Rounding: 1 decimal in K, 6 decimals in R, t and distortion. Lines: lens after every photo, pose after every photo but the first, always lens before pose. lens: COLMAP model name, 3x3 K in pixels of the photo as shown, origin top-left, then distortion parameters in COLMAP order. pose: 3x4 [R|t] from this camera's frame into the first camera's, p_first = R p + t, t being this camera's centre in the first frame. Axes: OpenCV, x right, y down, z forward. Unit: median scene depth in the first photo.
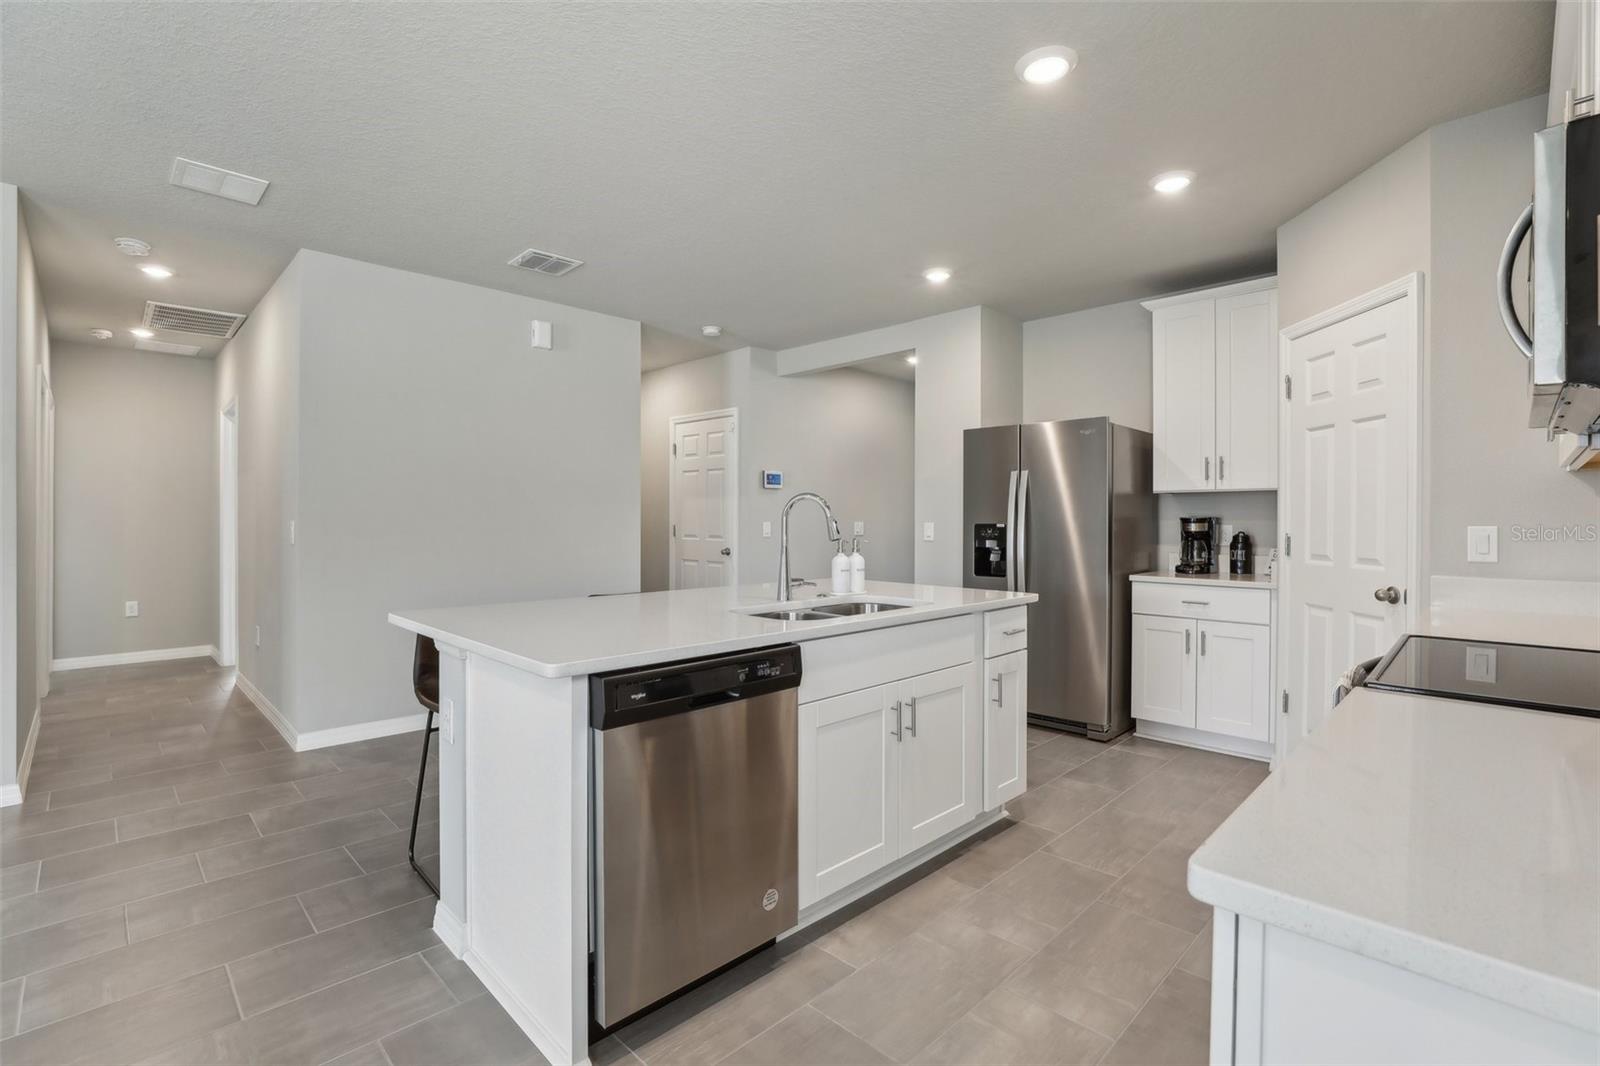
lens RADIAL K [[733.6, 0, 801.8], [0, 733.6, 521.5], [0, 0, 1]] dist [-0.032729, 0.006914]
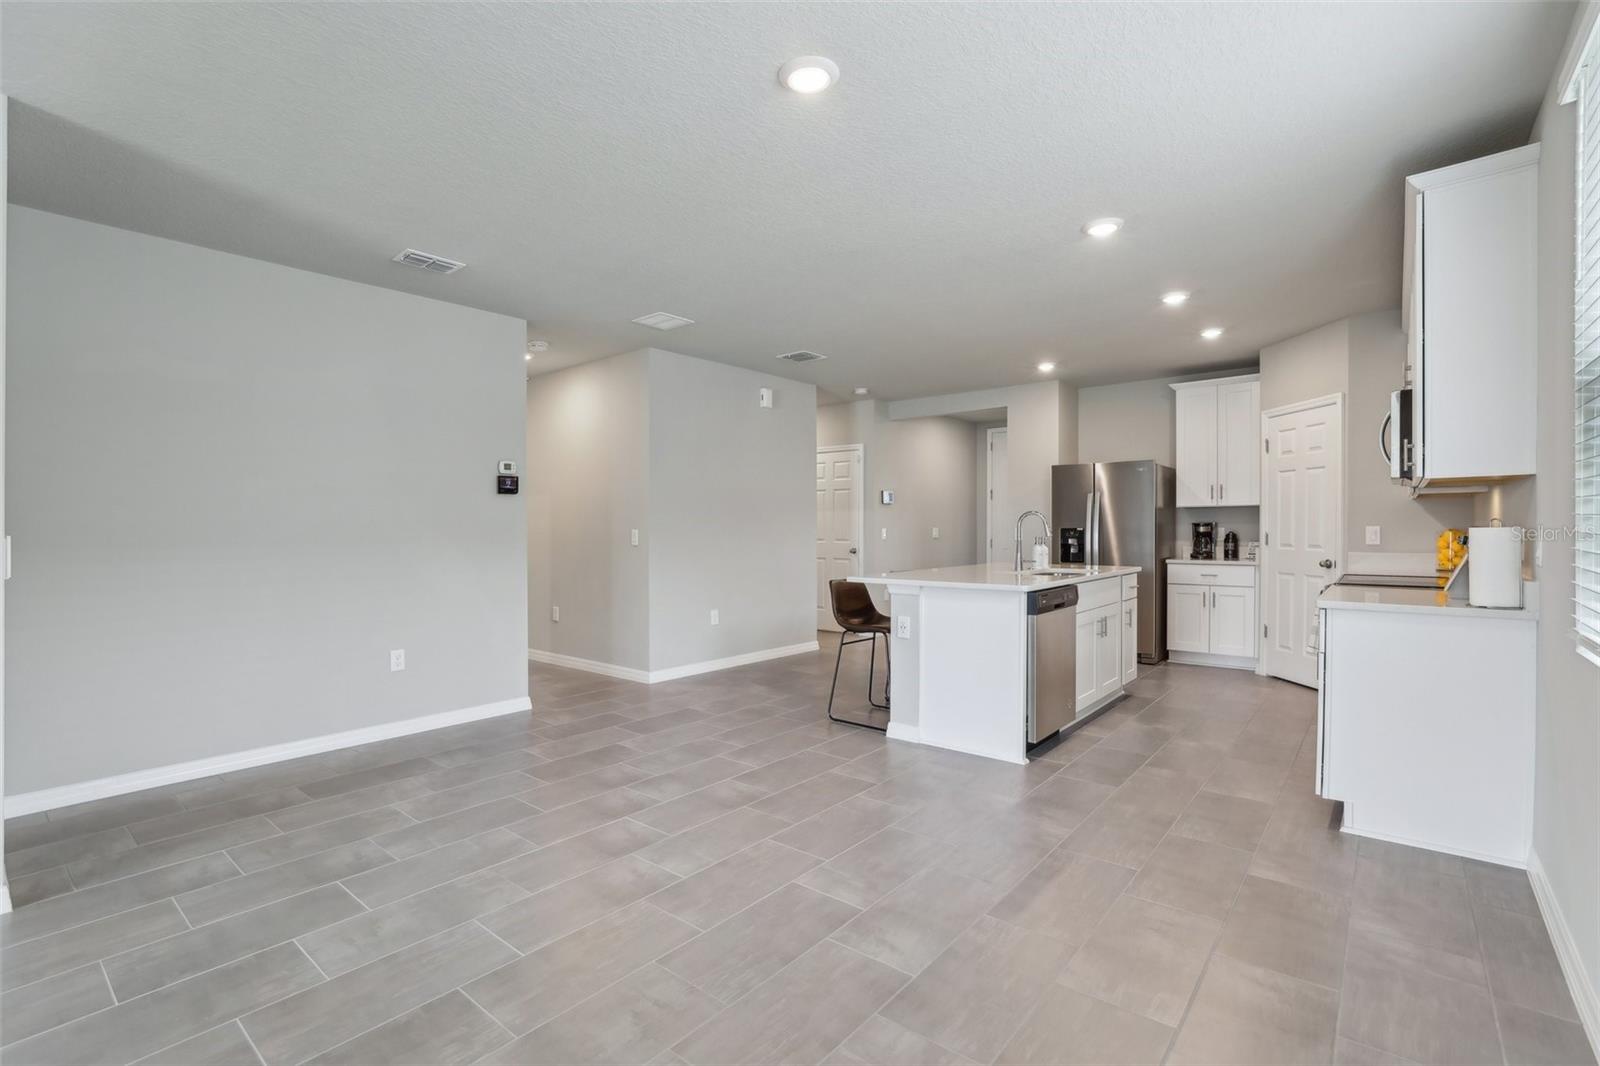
lens RADIAL K [[733.6, 0, 805.7], [0, 733.6, 538.4], [0, 0, 1]] dist [-0.032729, 0.006914]
pose [[0.995456, -0.010628, 0.094623, -0.506405], [0.009394, 0.999865, 0.013477, -0.001069], [-0.094753, -0.012527, 0.995422, -0.528345]]
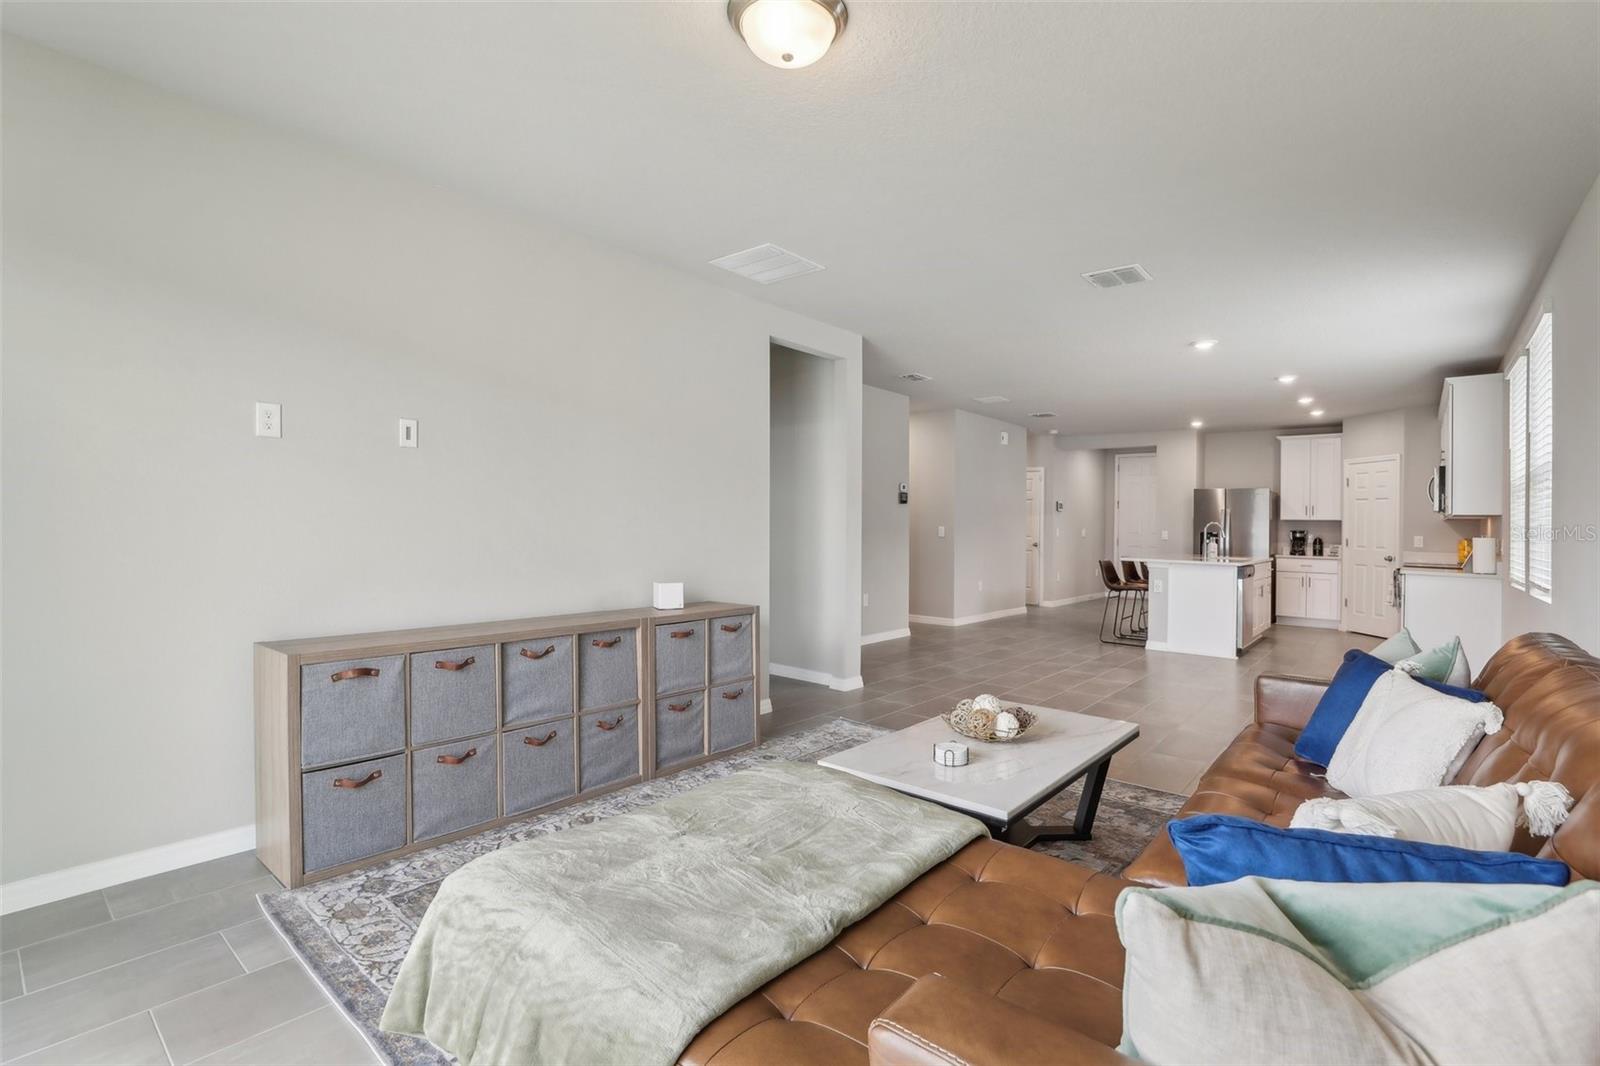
lens RADIAL K [[733.6, 0, 826.4], [0, 733.6, 511.9], [0, 0, 1]] dist [-0.032729, 0.006914]
pose [[0.995120, 0.017464, 0.097116, -1.302632], [-0.015967, 0.999742, -0.016176, -0.004657], [-0.097374, 0.014547, 0.995142, -1.269054]]
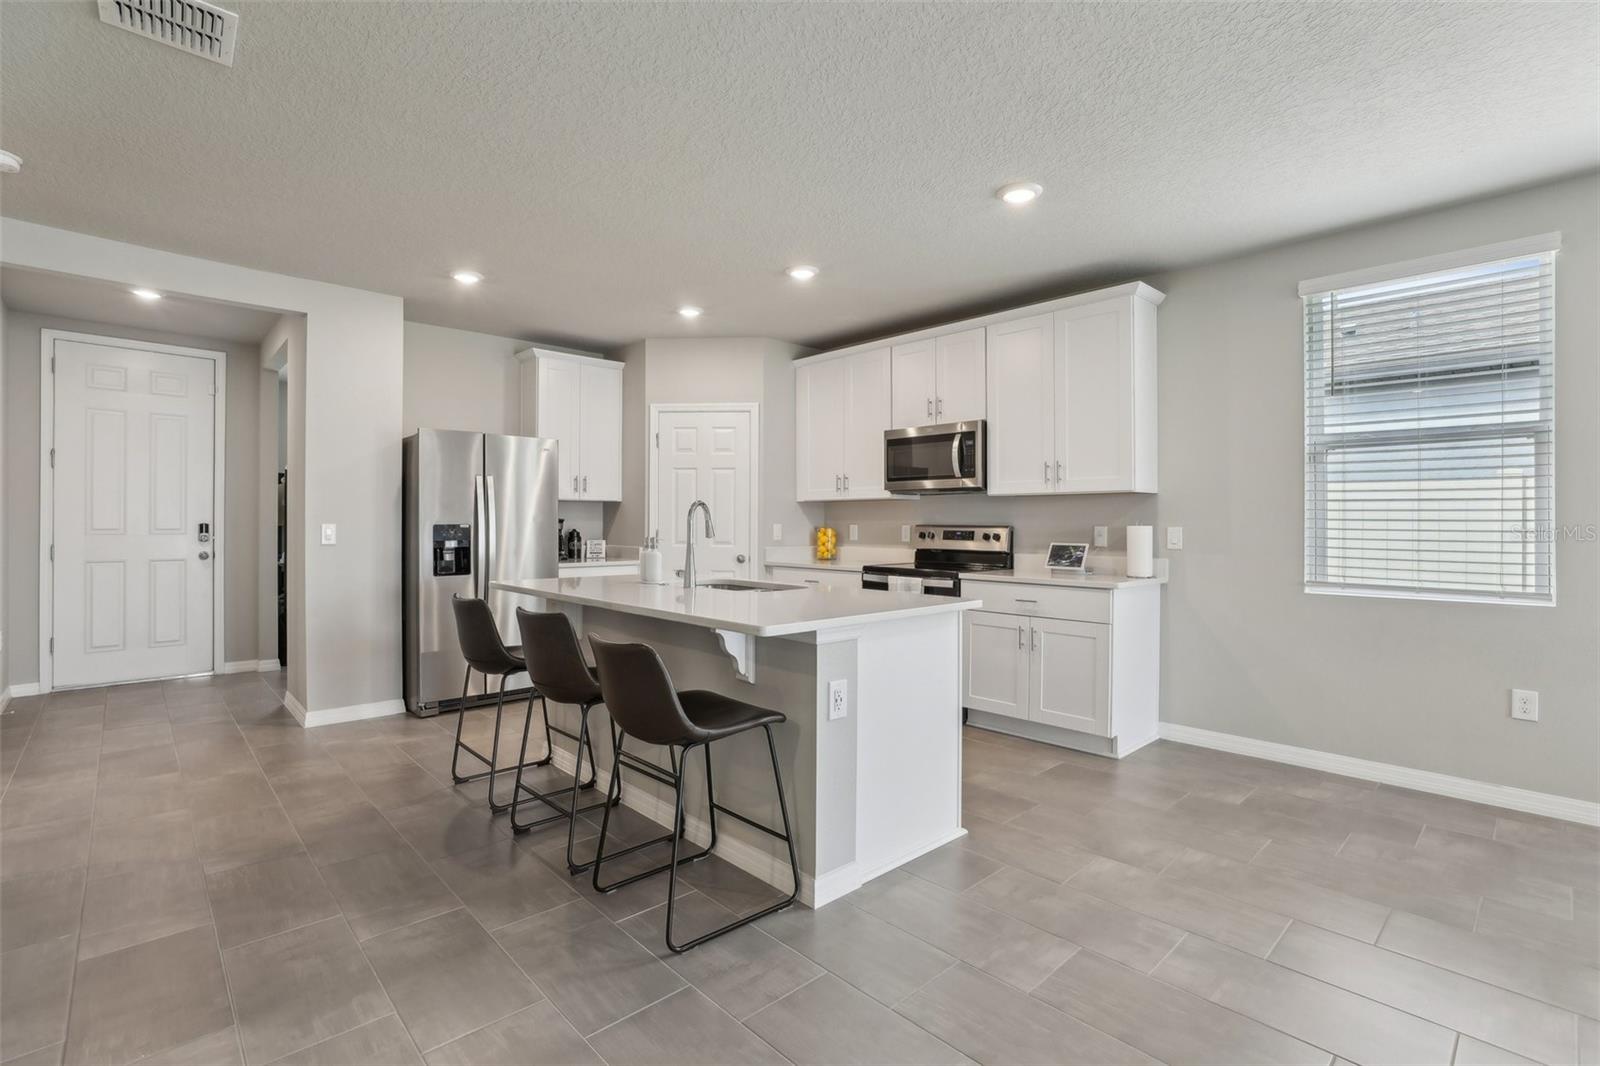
lens RADIAL K [[733.6, 0, 801.9], [0, 733.6, 521.6], [0, 0, 1]] dist [-0.032729, 0.006914]
pose [[0.032634, -0.003052, 0.999463, -0.880832], [-0.002163, 0.999993, 0.003124, -0.005873], [-0.999465, -0.002264, 0.032627, 0.548488]]
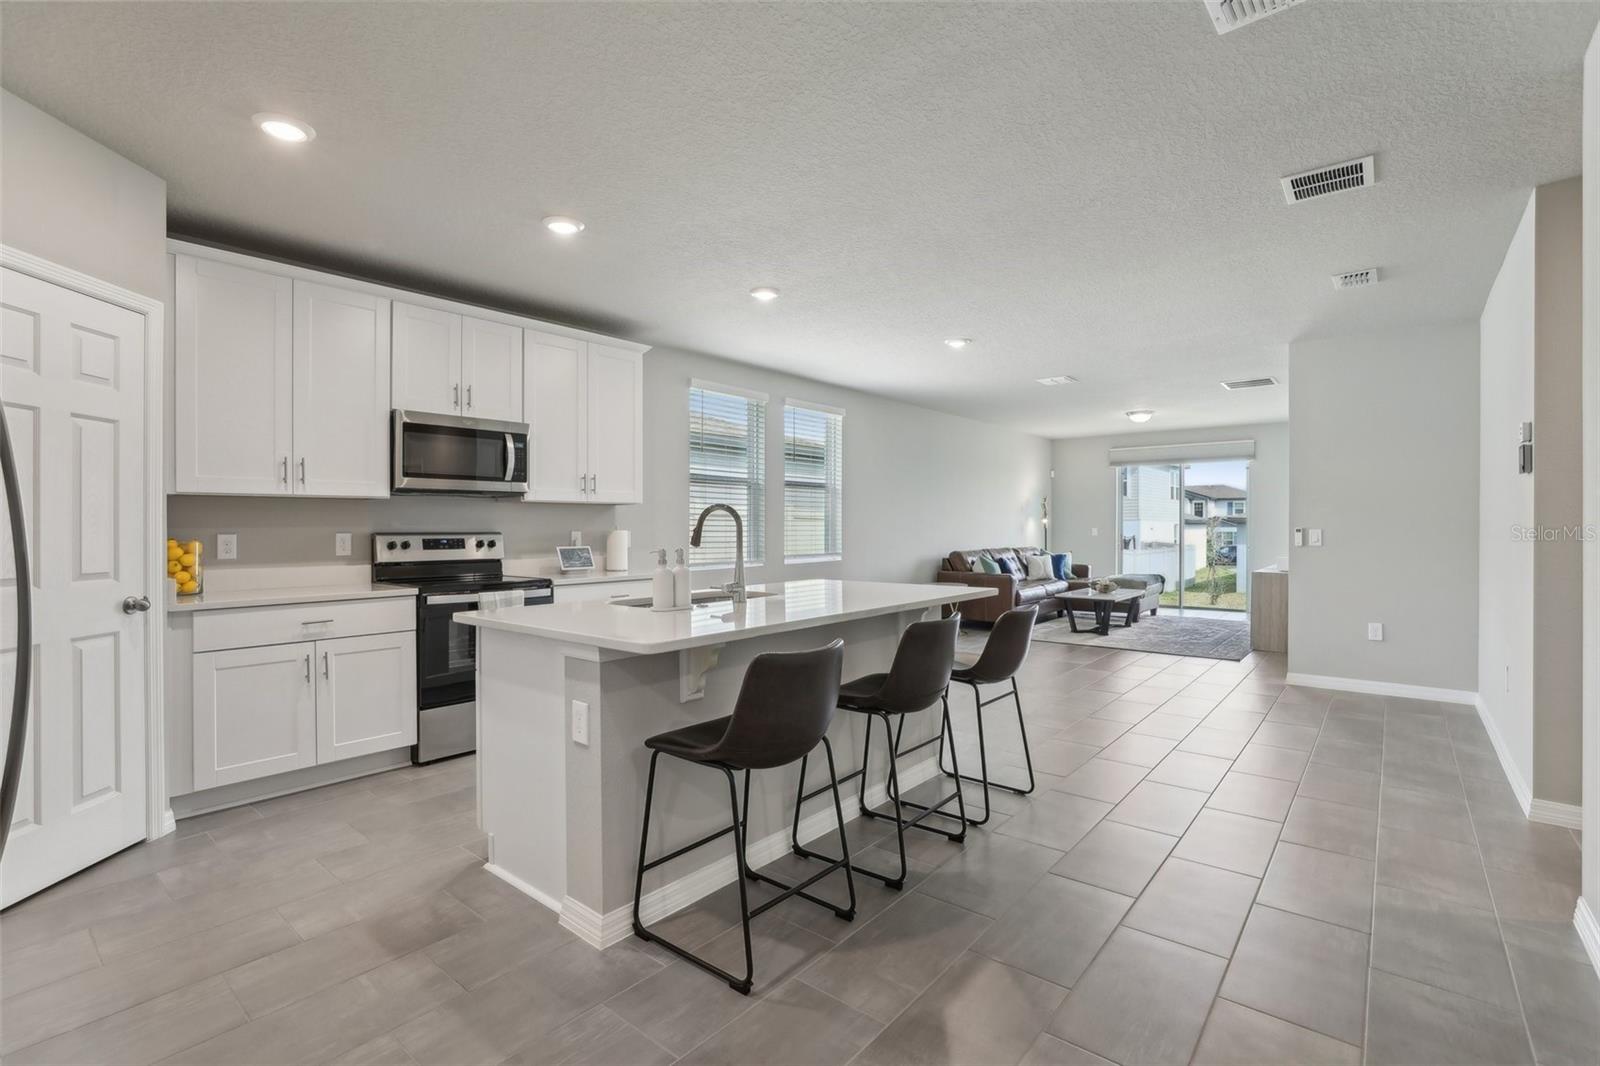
lens RADIAL K [[733.6, 0, 796.0], [0, 733.6, 530.8], [0, 0, 1]] dist [-0.032729, 0.006914]
pose [[-0.996346, 0.000585, -0.085409, -0.011940], [-0.000024, 0.999975, 0.007131, -0.006138], [0.085411, 0.007107, -0.996320, 1.486363]]
